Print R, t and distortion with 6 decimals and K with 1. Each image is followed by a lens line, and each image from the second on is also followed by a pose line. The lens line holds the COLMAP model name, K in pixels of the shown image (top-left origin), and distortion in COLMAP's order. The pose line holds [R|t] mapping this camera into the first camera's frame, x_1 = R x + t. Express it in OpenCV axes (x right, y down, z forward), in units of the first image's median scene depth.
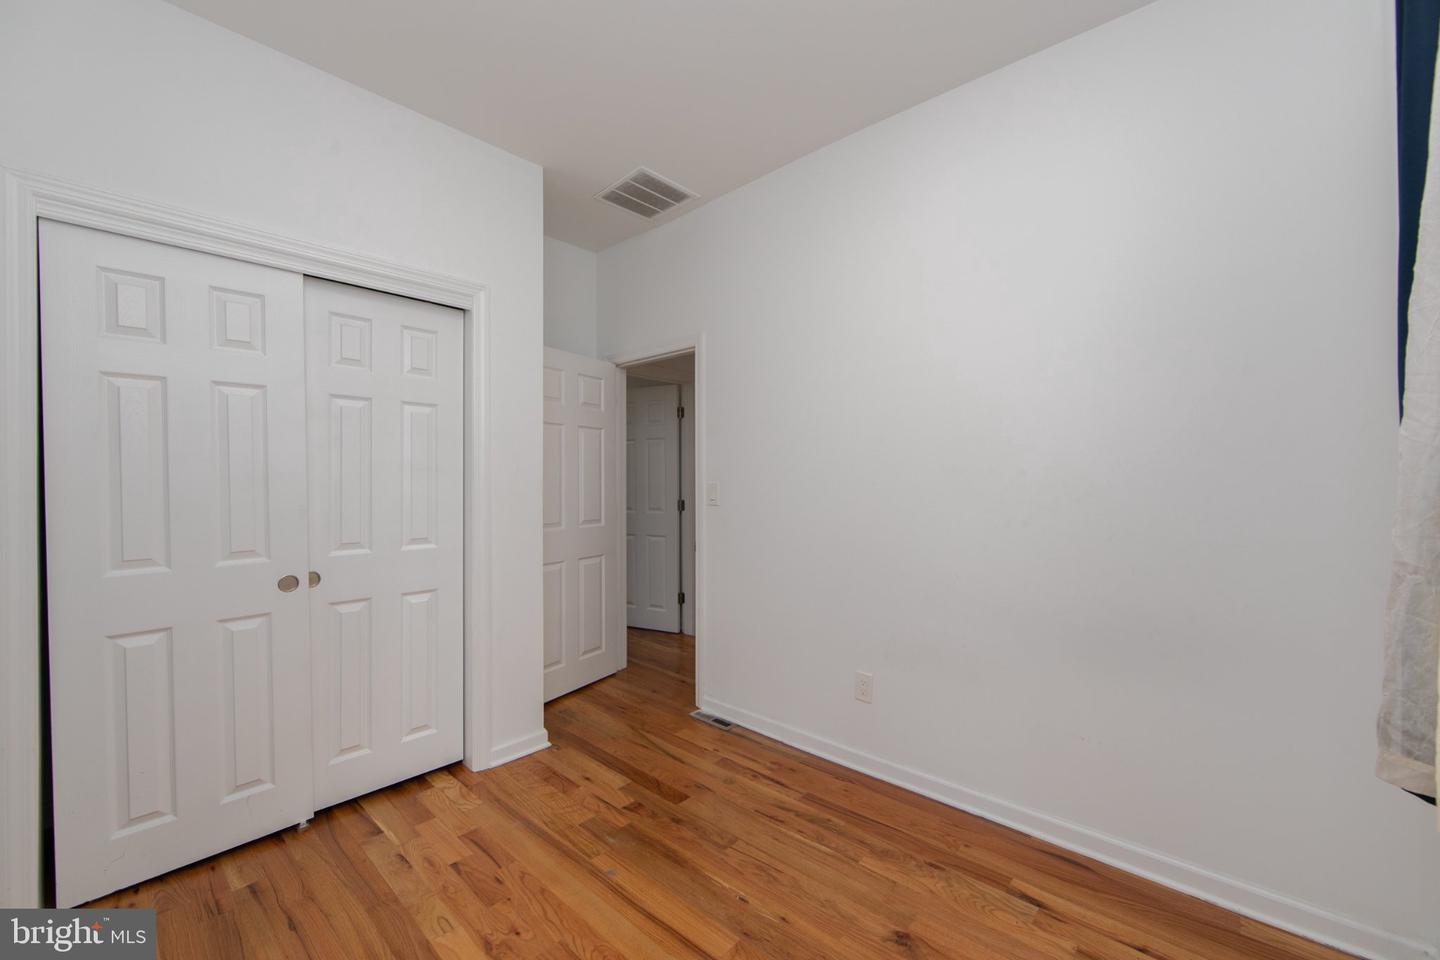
lens RADIAL K [[582.5, 0, 732.1], [0, 582.5, 480.9], [0, 0, 1]] dist [0.014301, 0.000211]
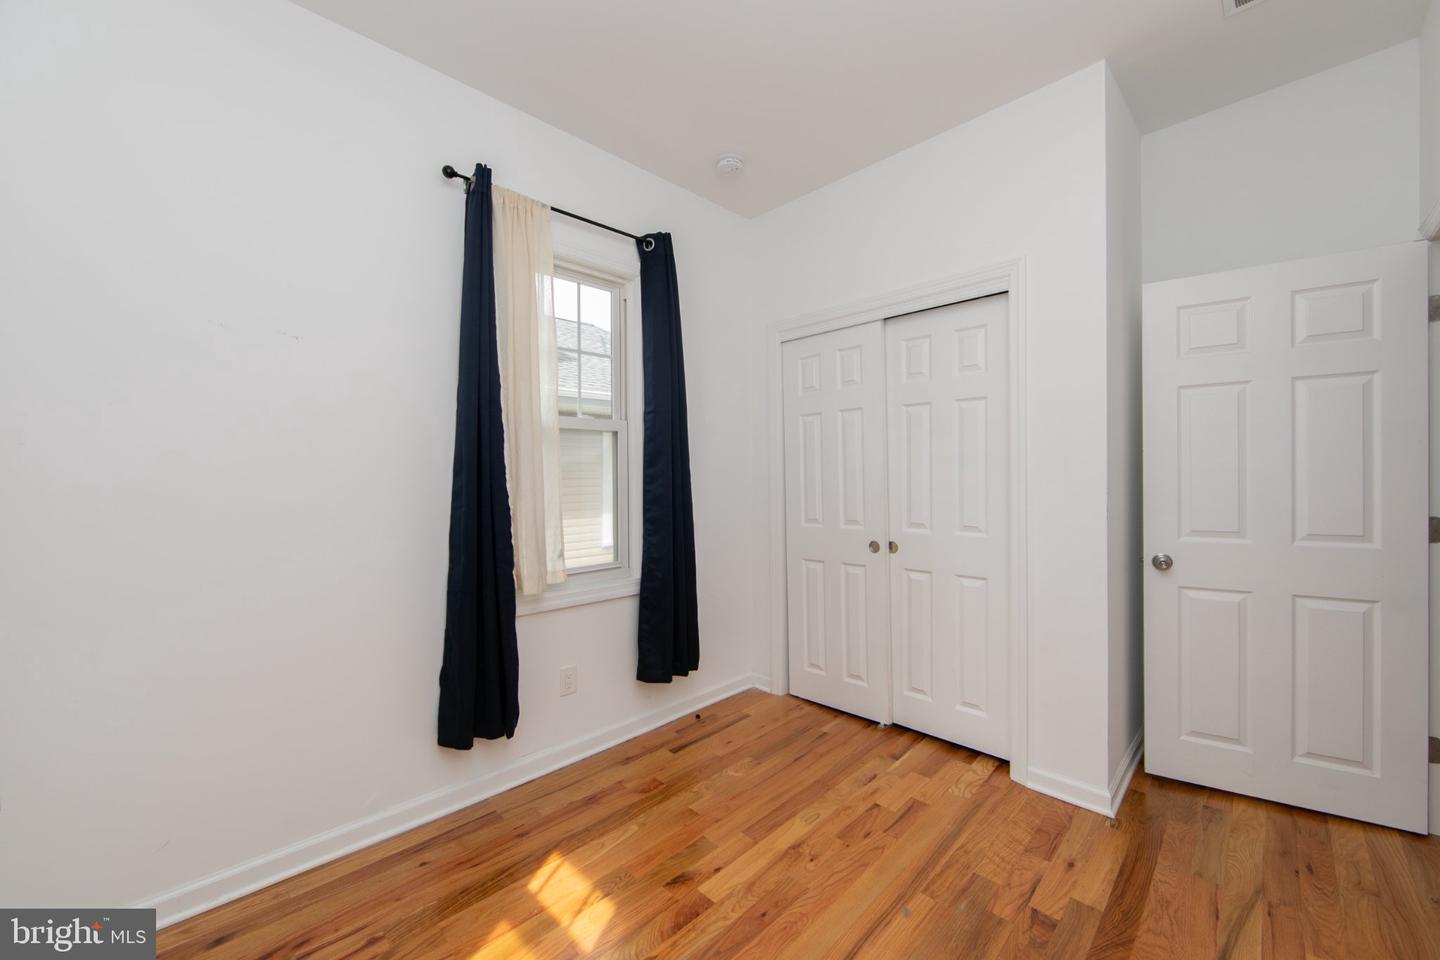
lens RADIAL K [[582.5, 0, 715.1], [0, 582.5, 478.5], [0, 0, 1]] dist [0.014301, 0.000211]
pose [[-0.070309, 0.006343, -0.997505, 0.593994], [0.013174, 0.999898, 0.005429, -0.000240], [0.997438, -0.012759, -0.070385, 0.660190]]
